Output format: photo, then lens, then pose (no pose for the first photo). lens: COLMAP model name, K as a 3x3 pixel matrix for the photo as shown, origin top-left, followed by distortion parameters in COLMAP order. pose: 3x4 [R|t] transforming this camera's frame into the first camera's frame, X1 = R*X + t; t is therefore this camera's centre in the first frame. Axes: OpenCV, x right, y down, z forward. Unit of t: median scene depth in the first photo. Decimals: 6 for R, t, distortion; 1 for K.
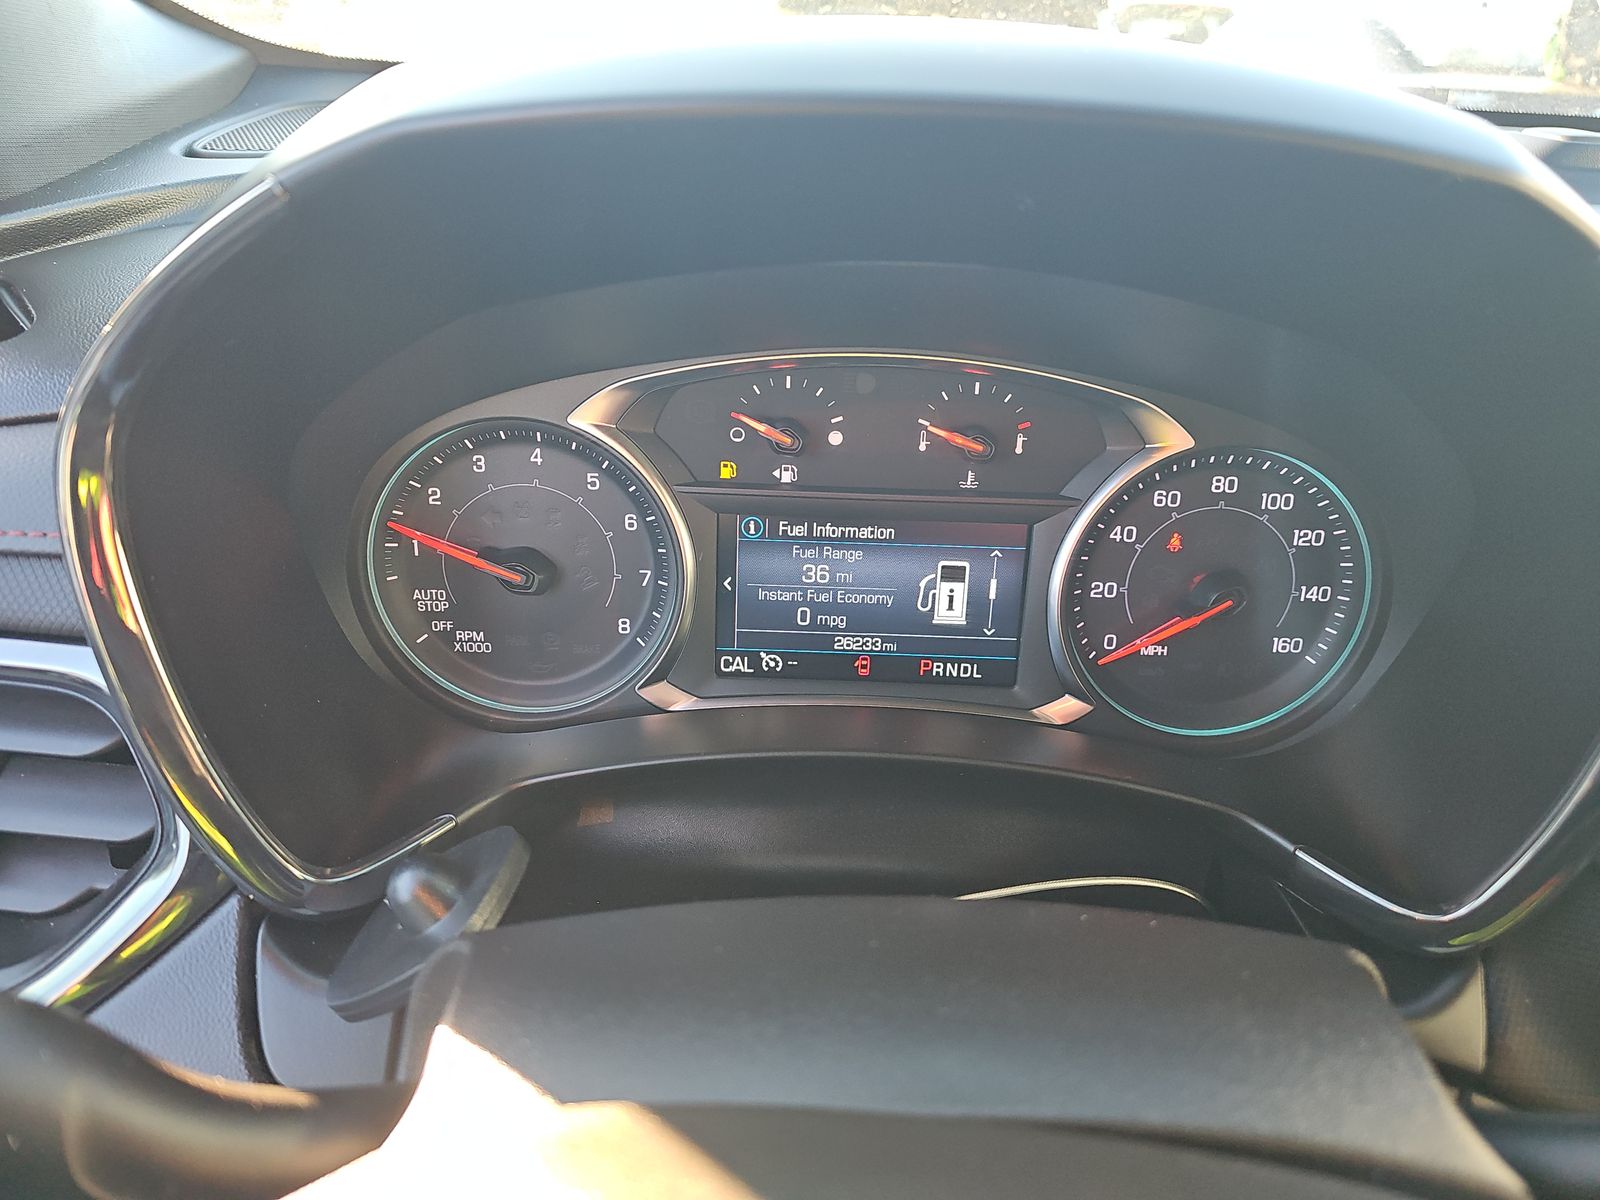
lens RADIAL K [[1058.3, 0, 800.9], [0, 1058.3, 597.4], [0, 0, 1]] dist [0.028805, -0.001970]
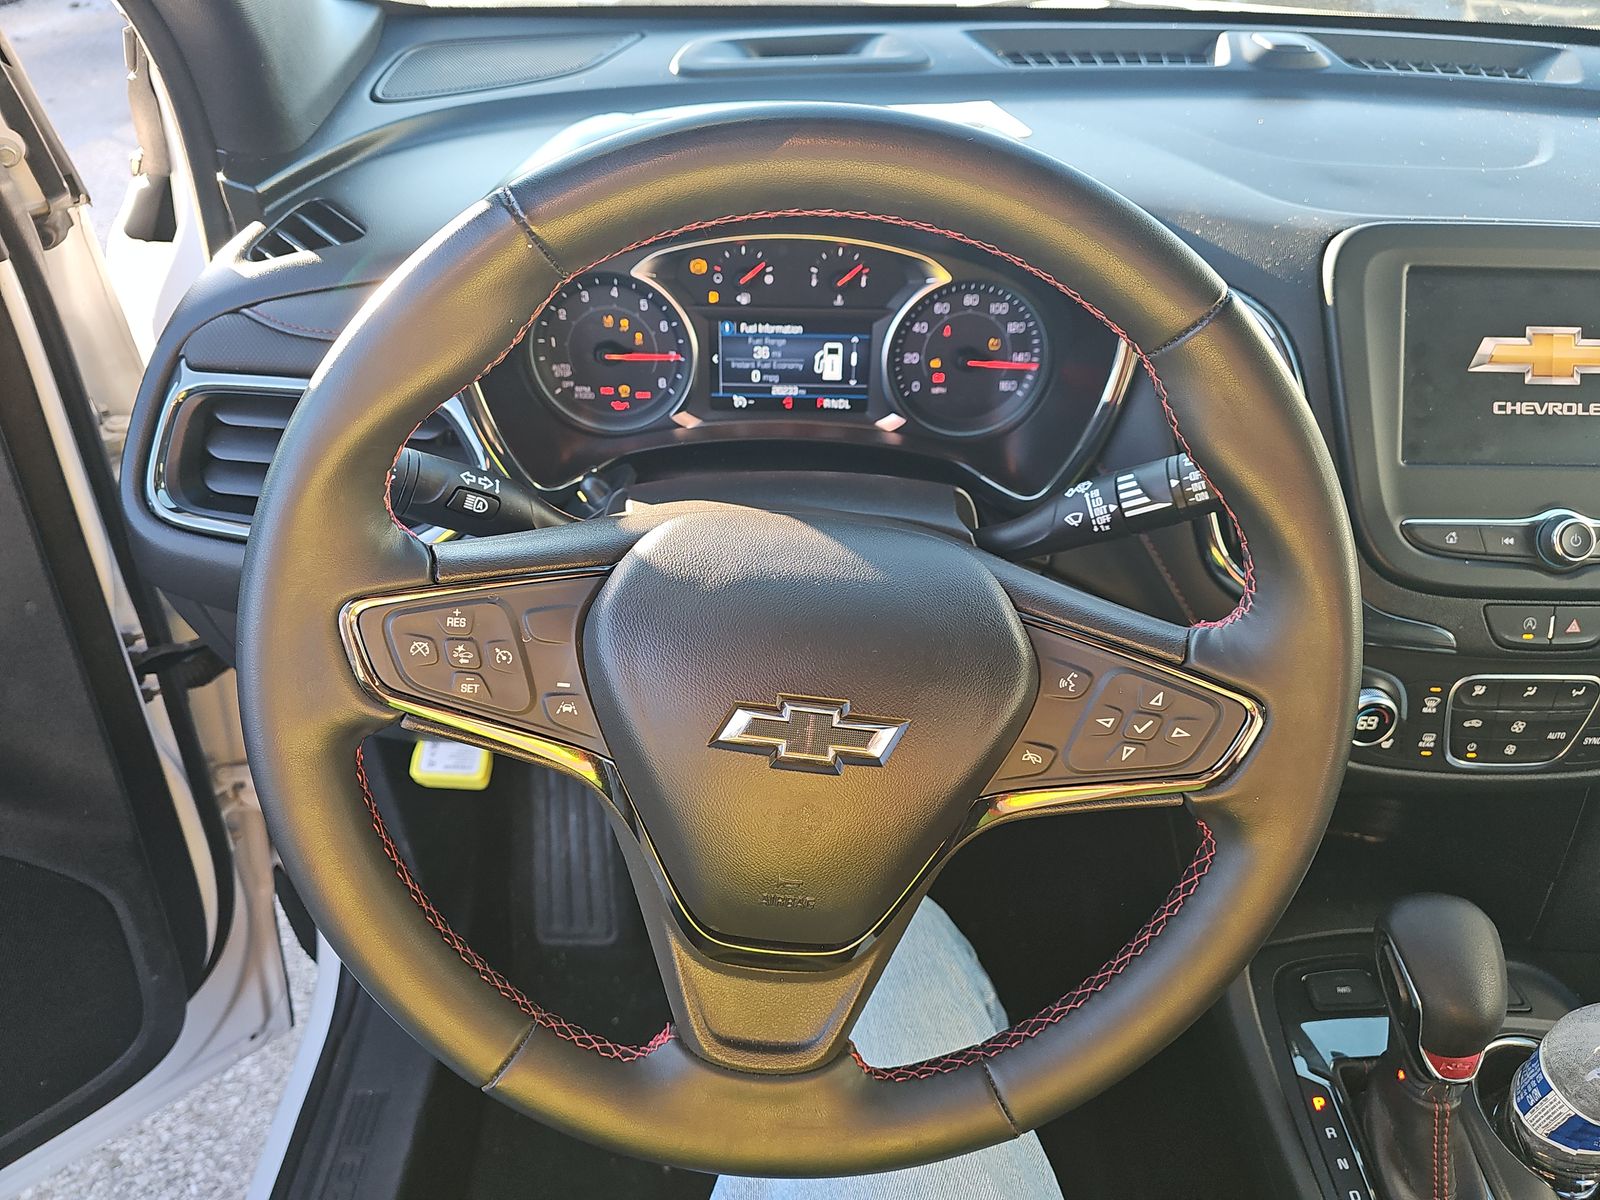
lens RADIAL K [[1058.3, 0, 795.0], [0, 1058.3, 609.9], [0, 0, 1]] dist [0.028805, -0.001970]
pose [[0.999484, -0.025683, 0.019280, 0.026418], [0.021538, 0.981398, 0.190775, 0.070541], [-0.023821, -0.190261, 0.981445, -0.980245]]
